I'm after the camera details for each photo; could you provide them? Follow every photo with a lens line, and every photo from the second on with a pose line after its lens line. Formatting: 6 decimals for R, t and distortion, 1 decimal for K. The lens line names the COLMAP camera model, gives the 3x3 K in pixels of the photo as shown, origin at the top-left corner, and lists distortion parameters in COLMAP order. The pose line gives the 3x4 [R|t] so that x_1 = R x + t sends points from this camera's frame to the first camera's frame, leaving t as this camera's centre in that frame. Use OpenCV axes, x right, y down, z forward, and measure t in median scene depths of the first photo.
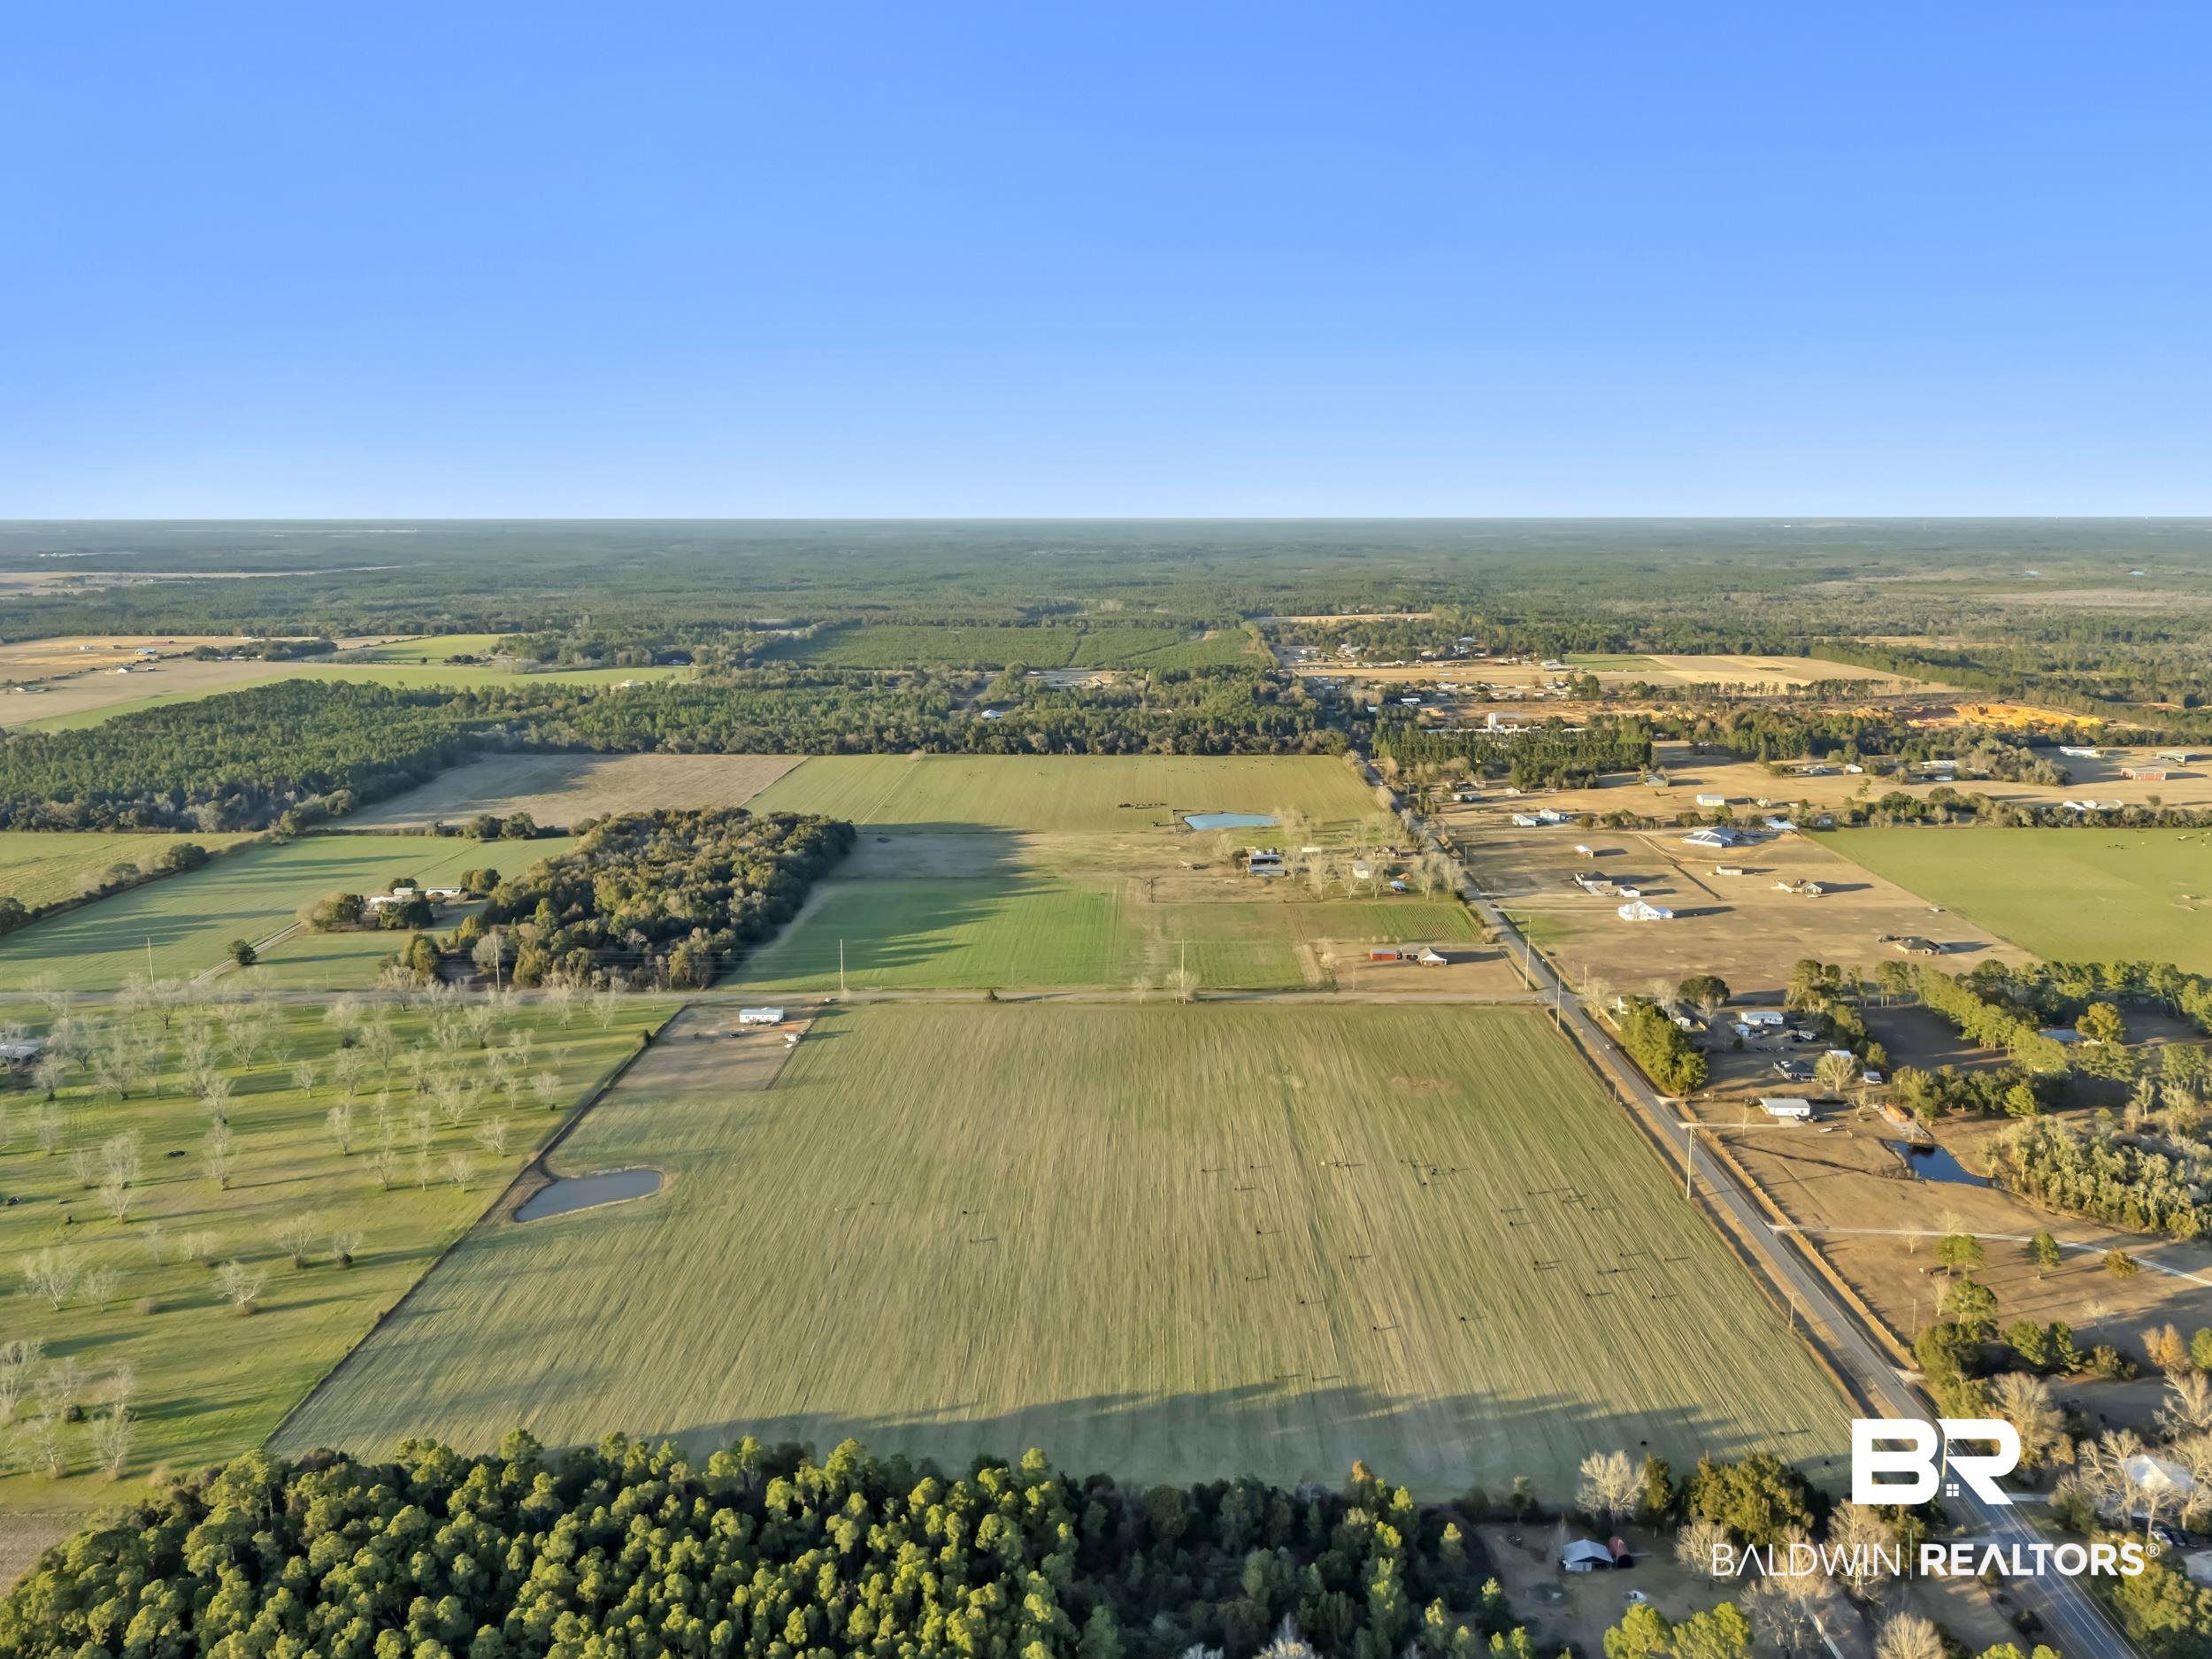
lens RADIAL K [[1655.2, 0, 1133.0], [0, 1655.2, 825.3], [0, 0, 1]] dist [0.110720, -0.133400]
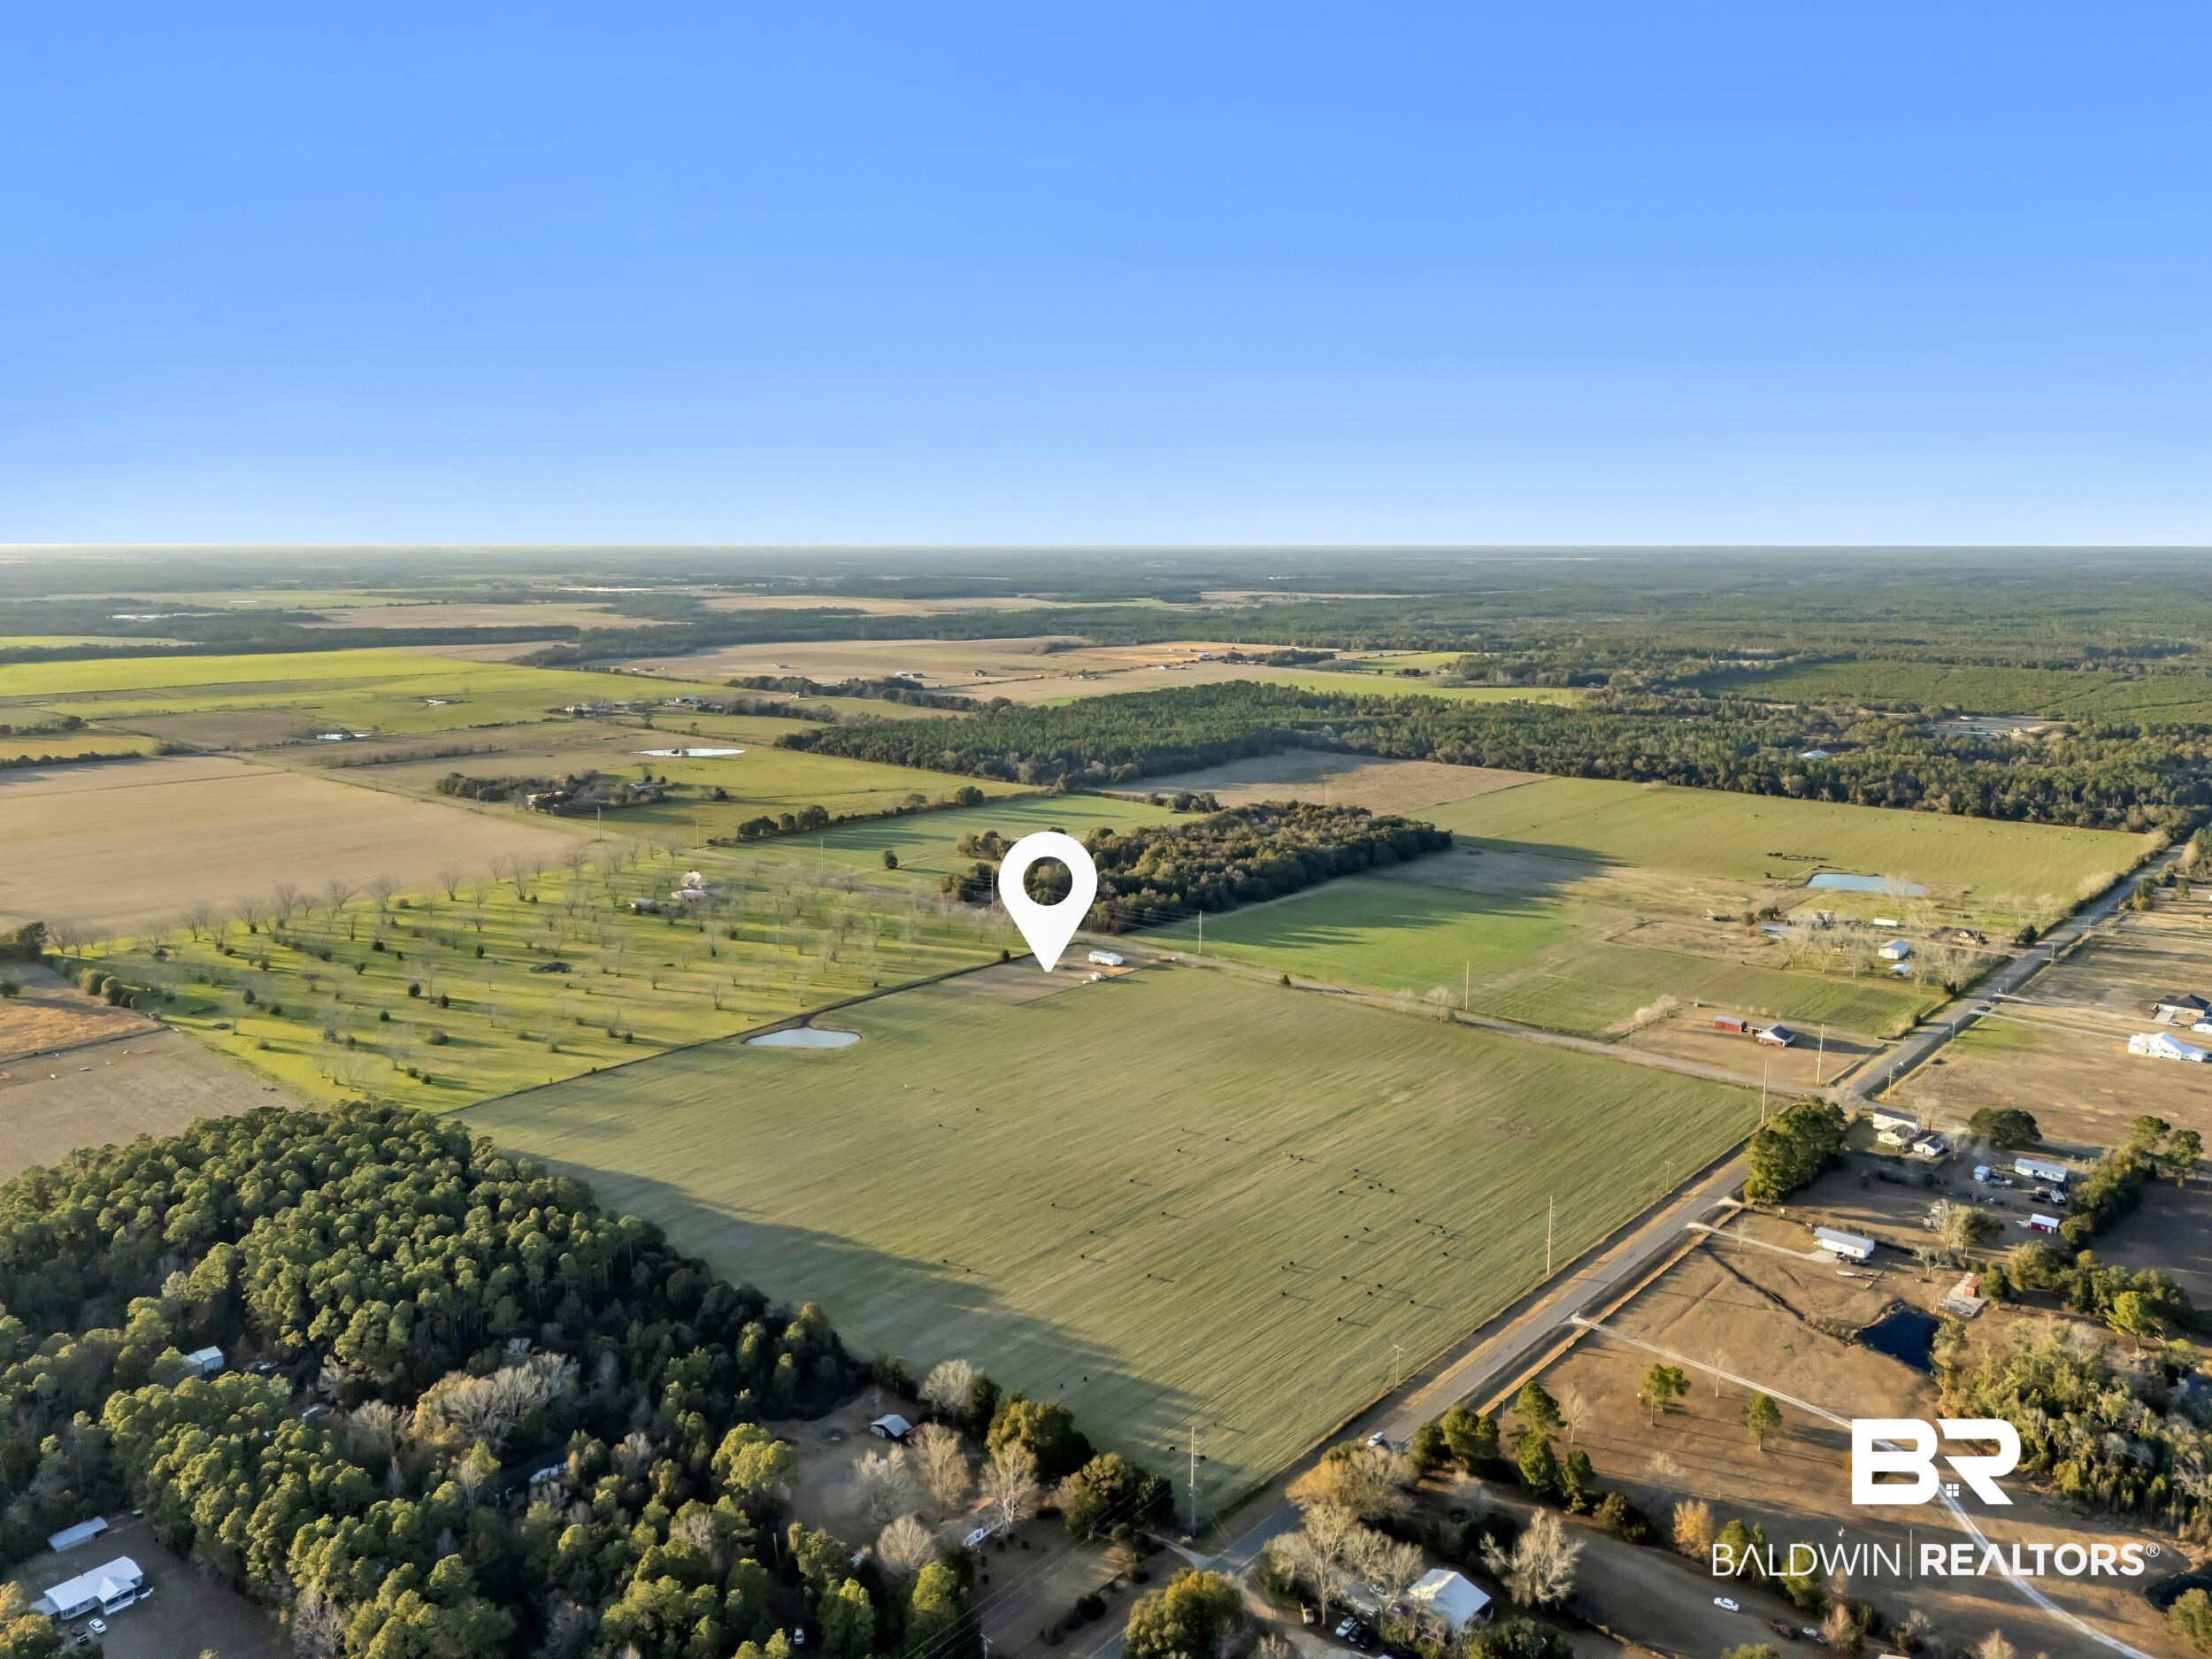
lens RADIAL K [[1655.2, 0, 1133.0], [0, 1655.2, 825.3], [0, 0, 1]] dist [0.110720, -0.133400]
pose [[0.762804, 0.114249, -0.636457, 0.458512], [-0.124961, 0.991759, 0.028261, -0.014136], [0.634441, 0.057975, 0.770794, 0.079341]]
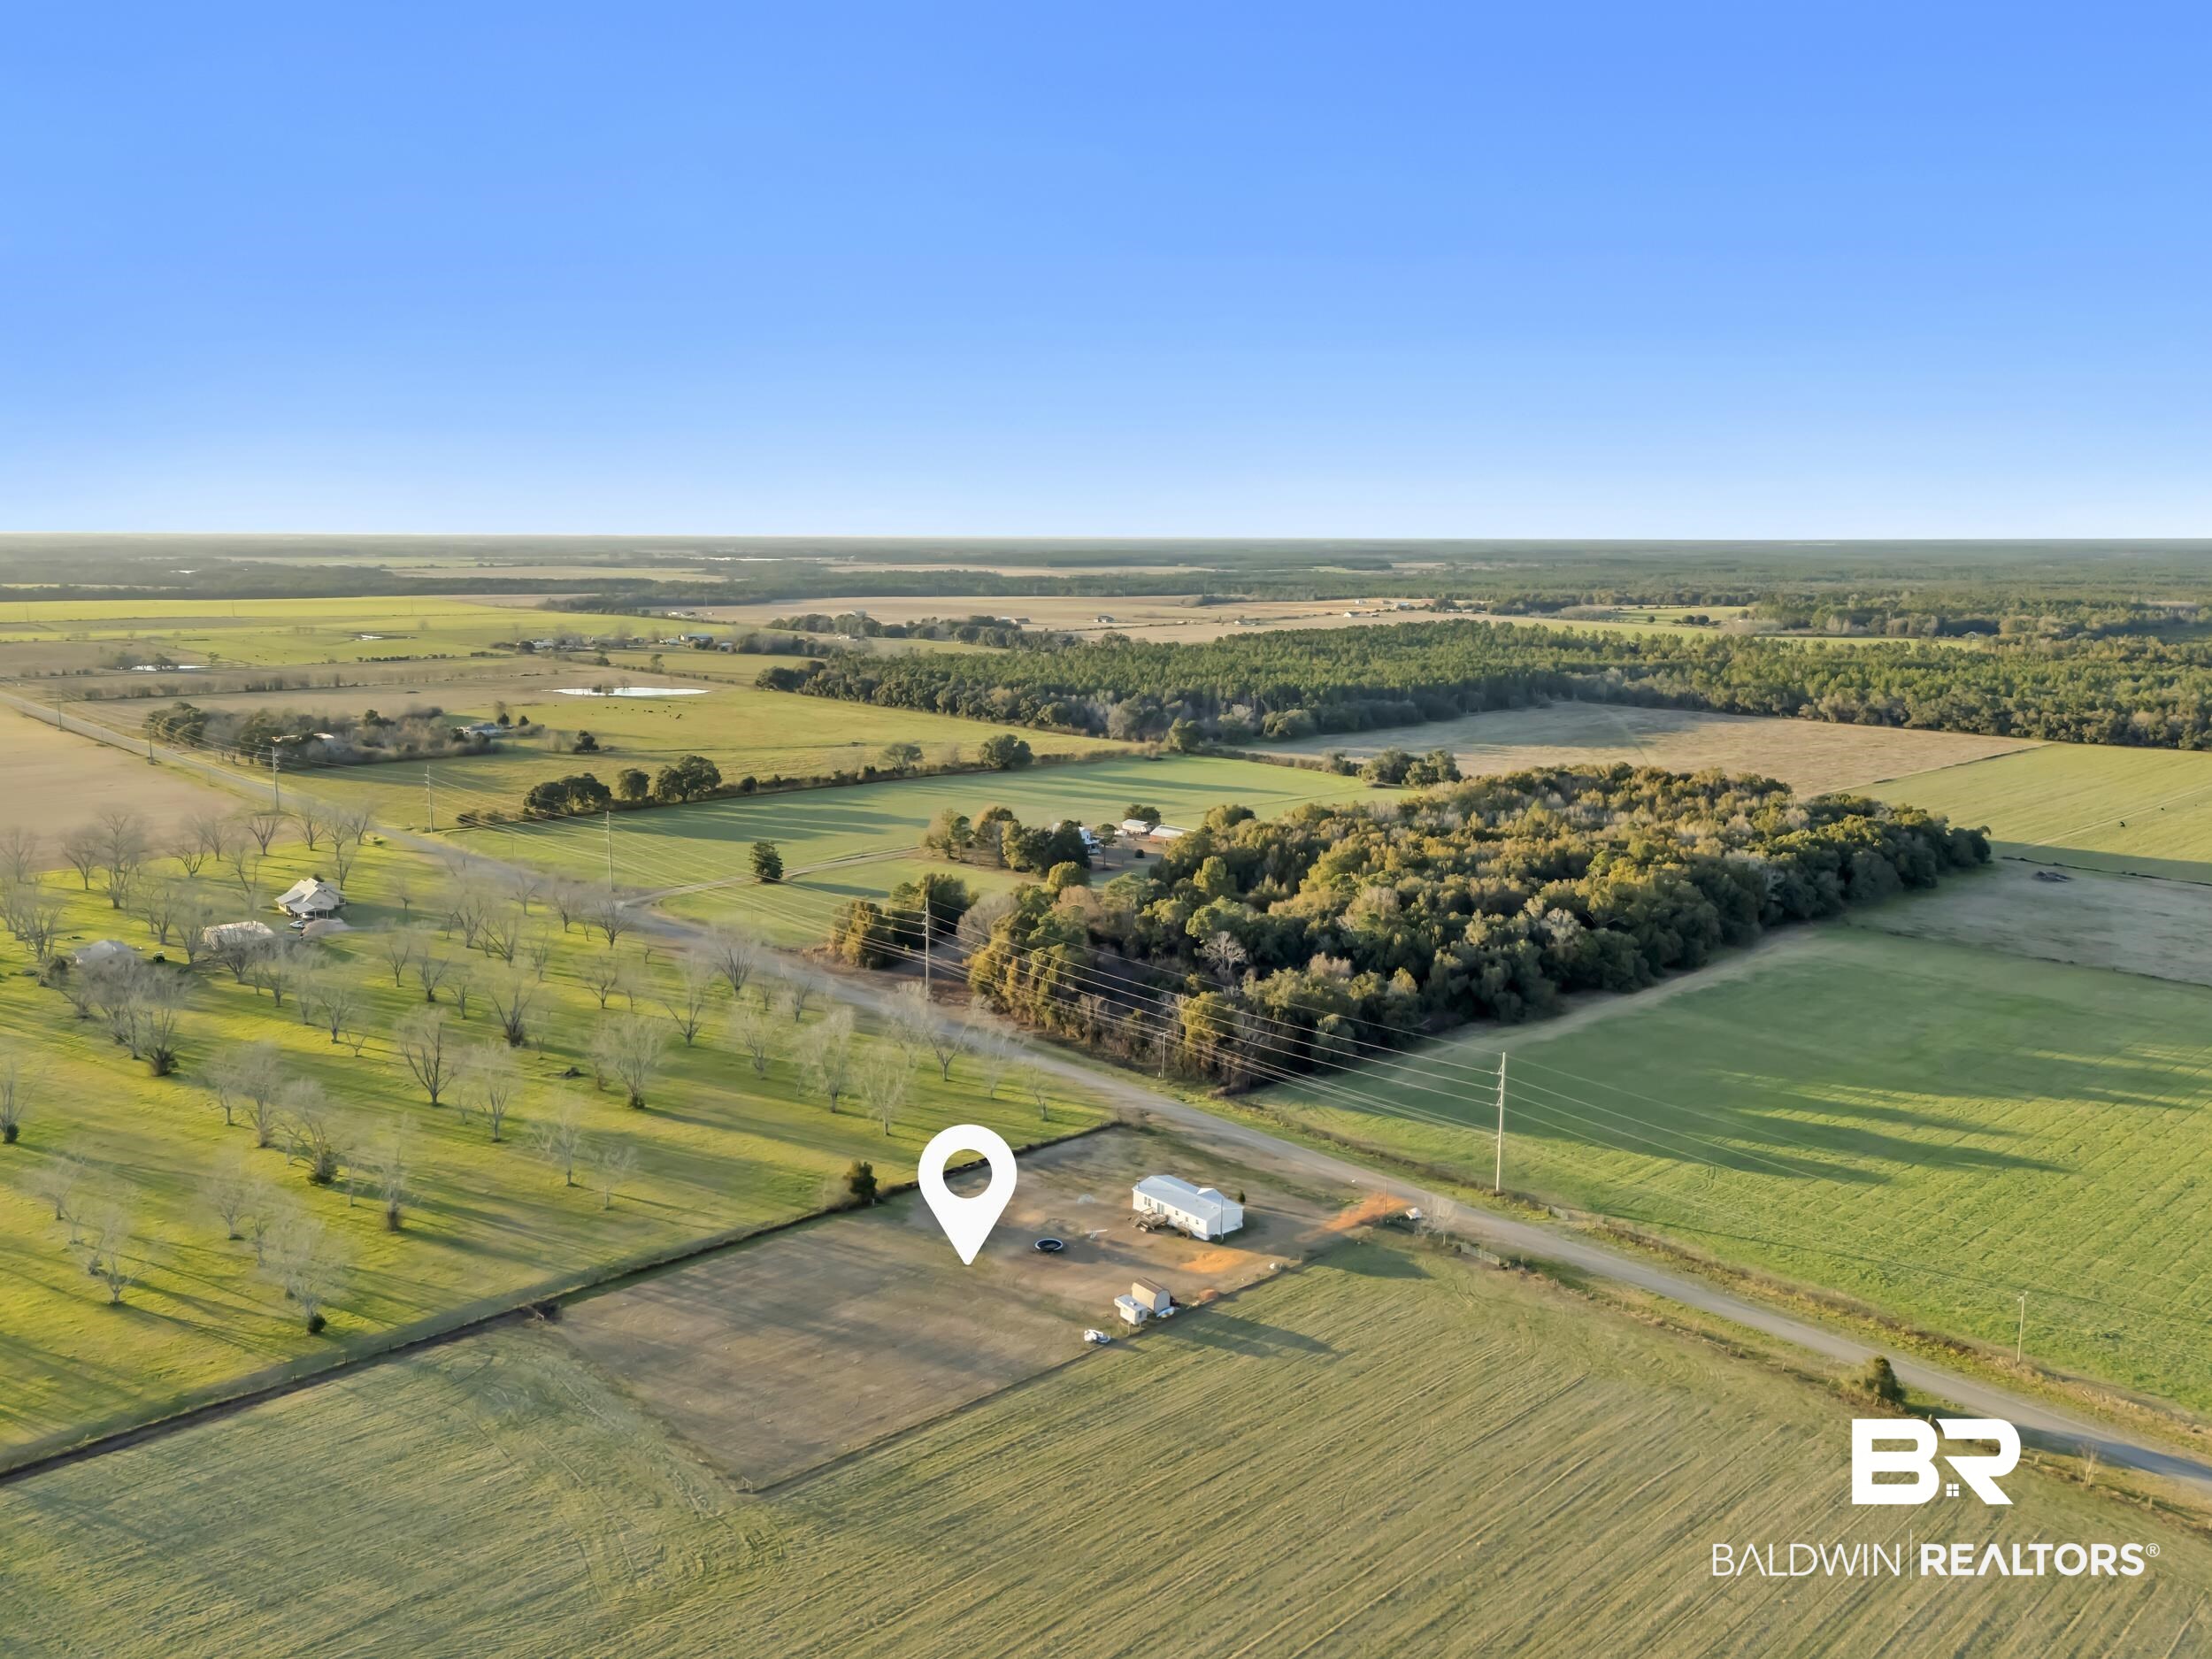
lens RADIAL K [[1655.2, 0, 1133.0], [0, 1655.2, 825.3], [0, 0, 1]] dist [0.110720, -0.133400]
pose [[0.689973, 0.126614, -0.712675, 0.013277], [-0.142076, 0.989119, 0.038177, 0.017459], [0.709755, 0.074913, 0.700454, 0.627159]]
